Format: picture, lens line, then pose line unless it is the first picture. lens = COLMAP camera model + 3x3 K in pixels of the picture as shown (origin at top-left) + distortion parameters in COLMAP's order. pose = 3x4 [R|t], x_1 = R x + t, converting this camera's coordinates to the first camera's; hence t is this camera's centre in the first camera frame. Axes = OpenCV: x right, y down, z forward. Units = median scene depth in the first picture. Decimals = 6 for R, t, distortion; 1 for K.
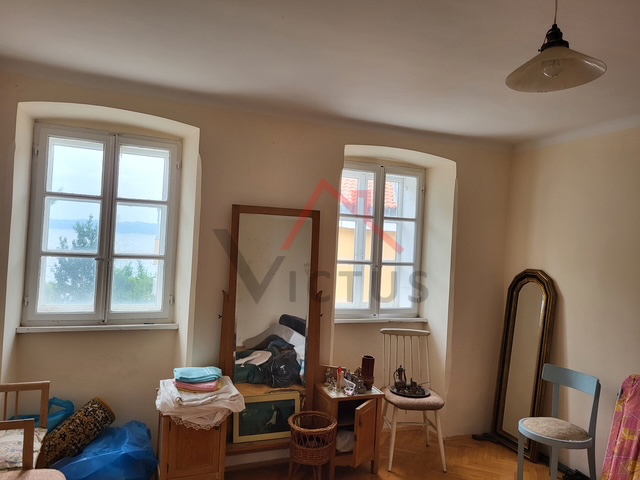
lens RADIAL K [[493.2, 0, 319.7], [0, 493.2, 240.3], [0, 0, 1]] dist [0.046442, -0.030521]
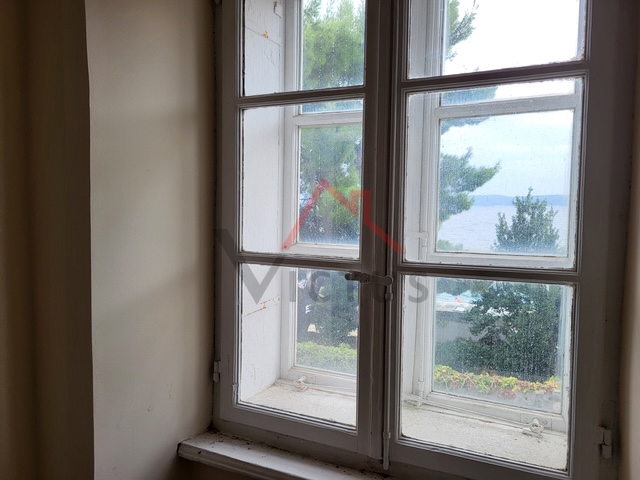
lens RADIAL K [[493.2, 0, 320.0], [0, 493.2, 237.2], [0, 0, 1]] dist [0.046442, -0.030521]
pose [[0.657737, 0.005185, -0.753230, -0.214700], [0.027502, 0.999144, 0.030893, 0.000738], [0.752746, -0.041035, 0.657031, 0.762545]]
